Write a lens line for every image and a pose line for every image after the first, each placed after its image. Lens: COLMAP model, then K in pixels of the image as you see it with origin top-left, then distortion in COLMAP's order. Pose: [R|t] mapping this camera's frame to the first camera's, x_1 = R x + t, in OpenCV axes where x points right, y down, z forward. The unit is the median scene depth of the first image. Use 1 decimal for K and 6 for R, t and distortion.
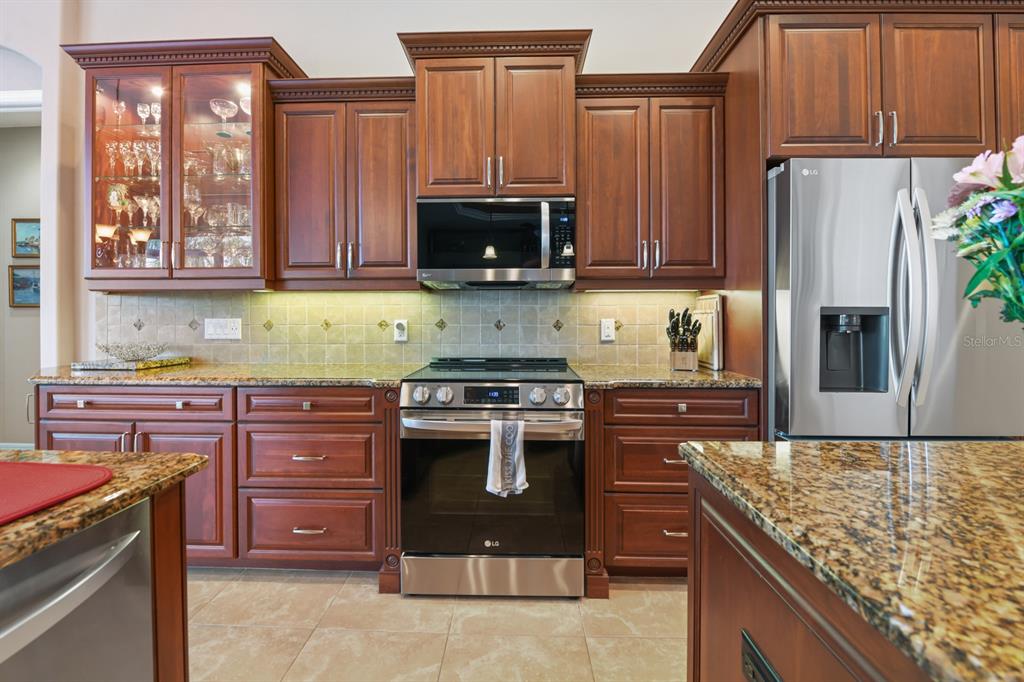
lens RADIAL K [[447.6, 0, 508.0], [0, 447.6, 320.0], [0, 0, 1]] dist [-0.014325, -0.000804]
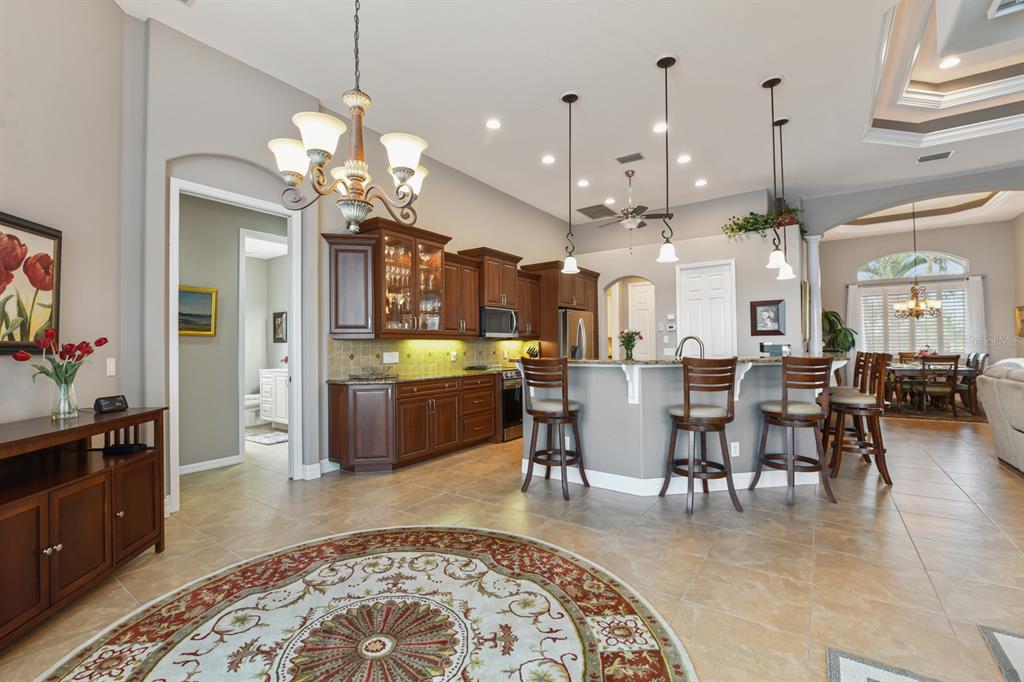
lens RADIAL K [[447.6, 0, 513.5], [0, 447.6, 340.8], [0, 0, 1]] dist [-0.014325, -0.000804]
pose [[0.548672, 0.004275, 0.836027, -2.344618], [0.022996, 0.999531, -0.020203, -0.002718], [-0.835721, 0.030310, 0.548317, -0.622308]]
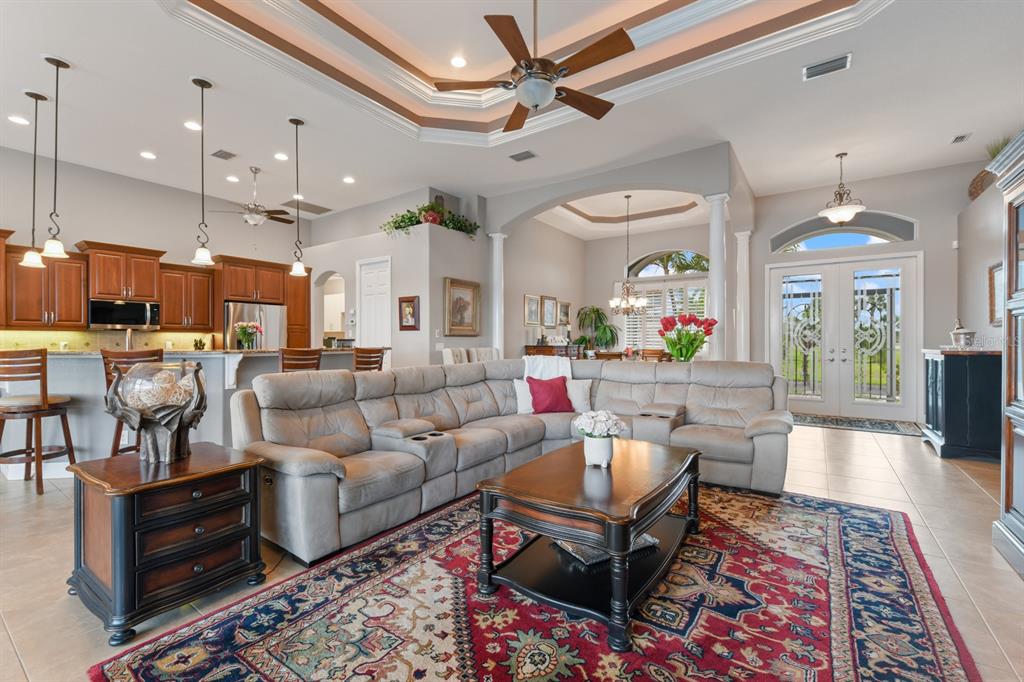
lens RADIAL K [[441.0, 0, 513.7], [0, 441.0, 344.4], [0, 0, 1]] dist [-0.001298, -0.000138]
pose [[0.536269, -0.005415, 0.844030, -1.090969], [0.011294, 0.999936, -0.000761, 0.046223], [-0.843972, 0.009941, 0.536296, -2.654334]]
